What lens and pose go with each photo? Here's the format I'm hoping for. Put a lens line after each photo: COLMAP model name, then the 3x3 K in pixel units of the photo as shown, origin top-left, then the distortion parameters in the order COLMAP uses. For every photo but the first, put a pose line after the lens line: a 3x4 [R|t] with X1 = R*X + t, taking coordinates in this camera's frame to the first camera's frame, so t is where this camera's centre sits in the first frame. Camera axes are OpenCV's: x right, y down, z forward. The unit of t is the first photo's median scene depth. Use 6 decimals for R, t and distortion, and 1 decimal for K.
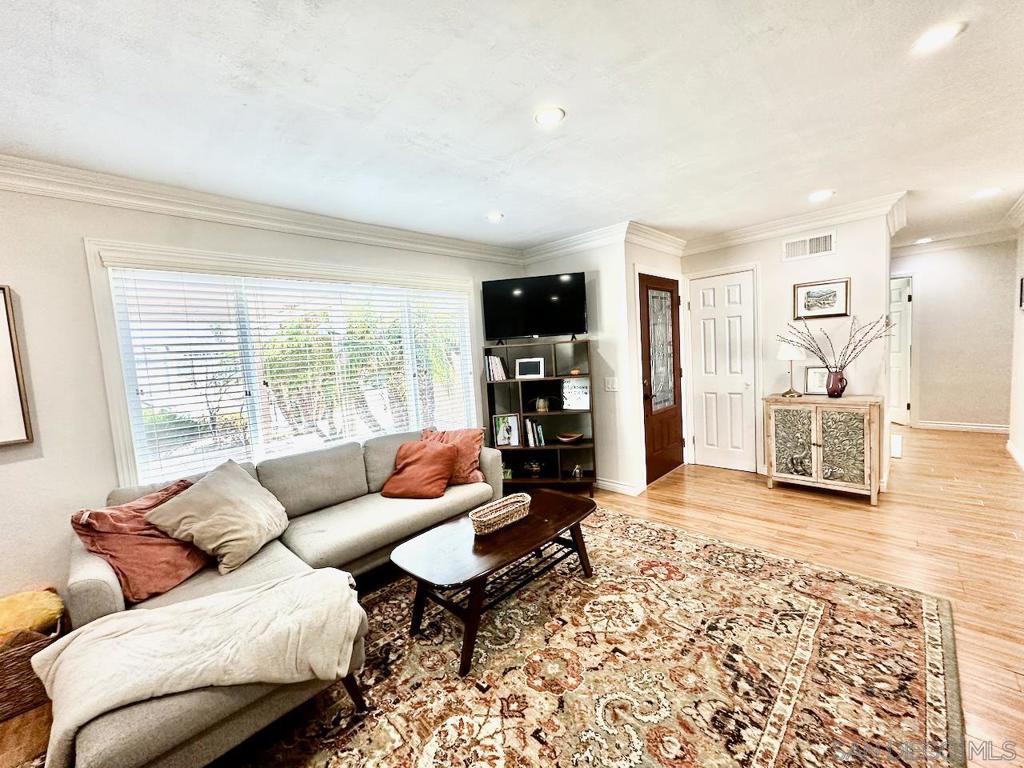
lens RADIAL K [[407.3, 0, 513.0], [0, 407.3, 382.3], [0, 0, 1]] dist [-0.000141, -0.000130]
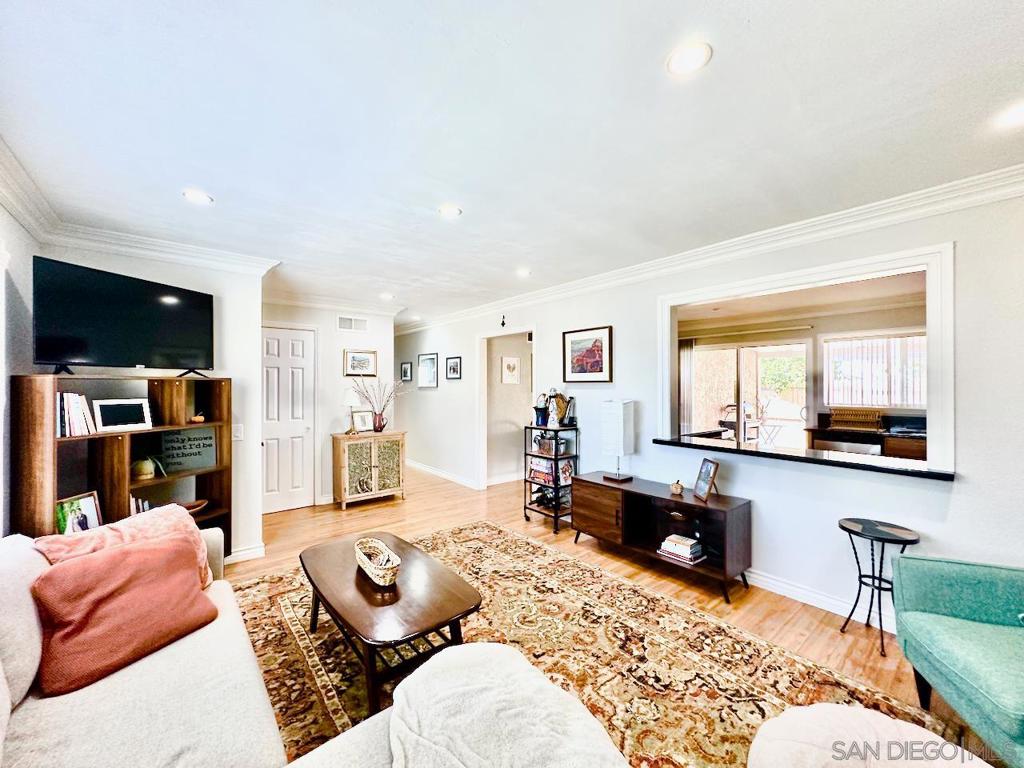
lens RADIAL K [[407.3, 0, 513.5], [0, 407.3, 385.9], [0, 0, 1]] dist [-0.000141, -0.000130]
pose [[0.099803, 0.064025, 0.992945, -0.607821], [0.069820, 0.995017, -0.071176, 0.010766], [-0.992554, 0.076431, 0.094836, 0.375474]]
